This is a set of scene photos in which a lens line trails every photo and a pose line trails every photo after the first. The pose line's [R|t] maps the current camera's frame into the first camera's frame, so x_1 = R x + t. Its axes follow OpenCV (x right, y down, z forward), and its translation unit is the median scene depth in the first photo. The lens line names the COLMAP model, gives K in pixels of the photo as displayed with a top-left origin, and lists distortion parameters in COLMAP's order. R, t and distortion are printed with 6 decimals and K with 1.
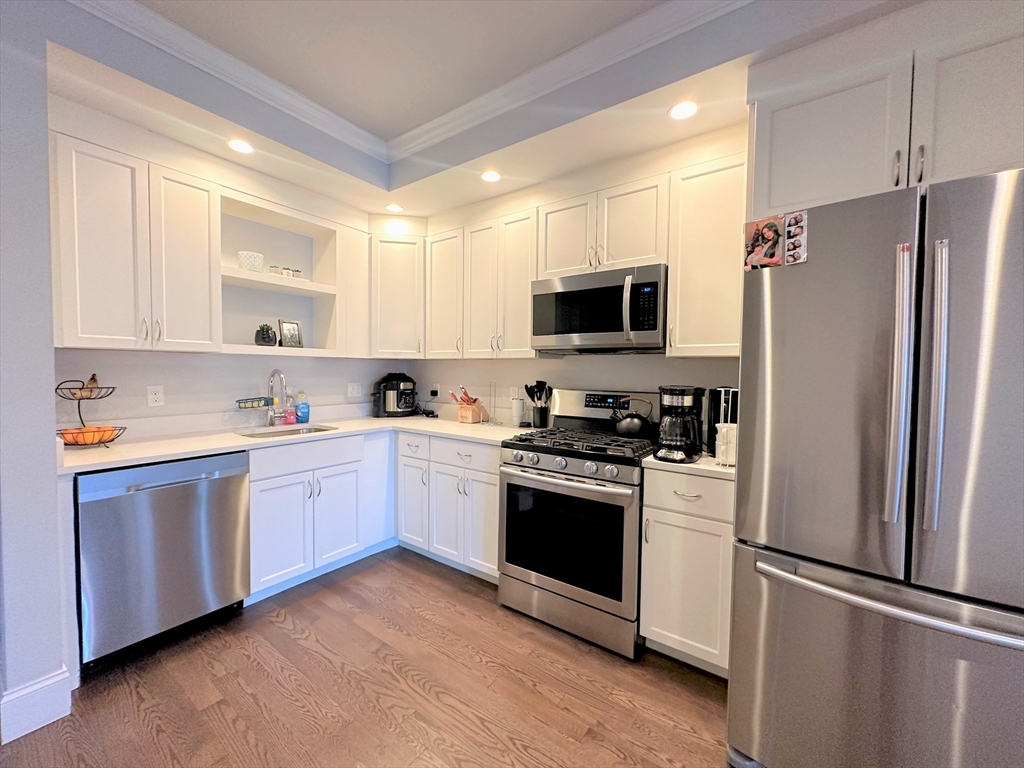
lens RADIAL K [[407.7, 0, 510.8], [0, 407.7, 385.4], [0, 0, 1]] dist [-0.005186, 0.000940]
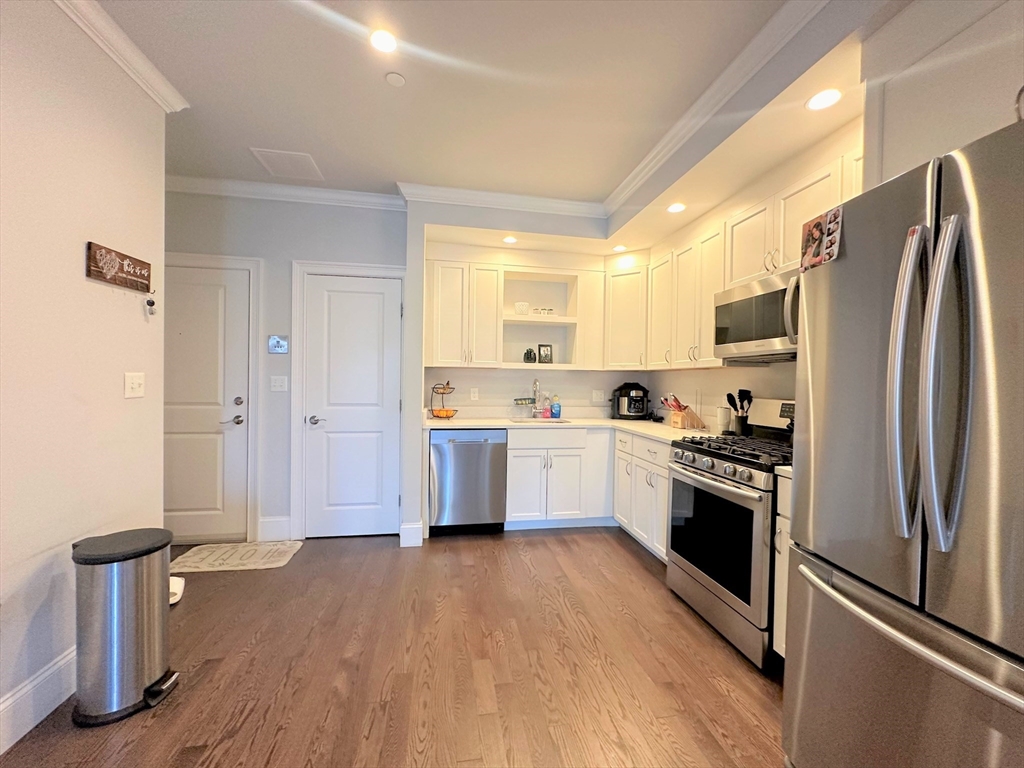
lens RADIAL K [[407.7, 0, 513.1], [0, 407.7, 386.4], [0, 0, 1]] dist [-0.005186, 0.000940]
pose [[0.716220, 0.008365, -0.697824, 0.460833], [-0.032703, 0.999232, -0.021587, 0.026626], [0.697107, 0.038282, 0.715944, -0.122176]]
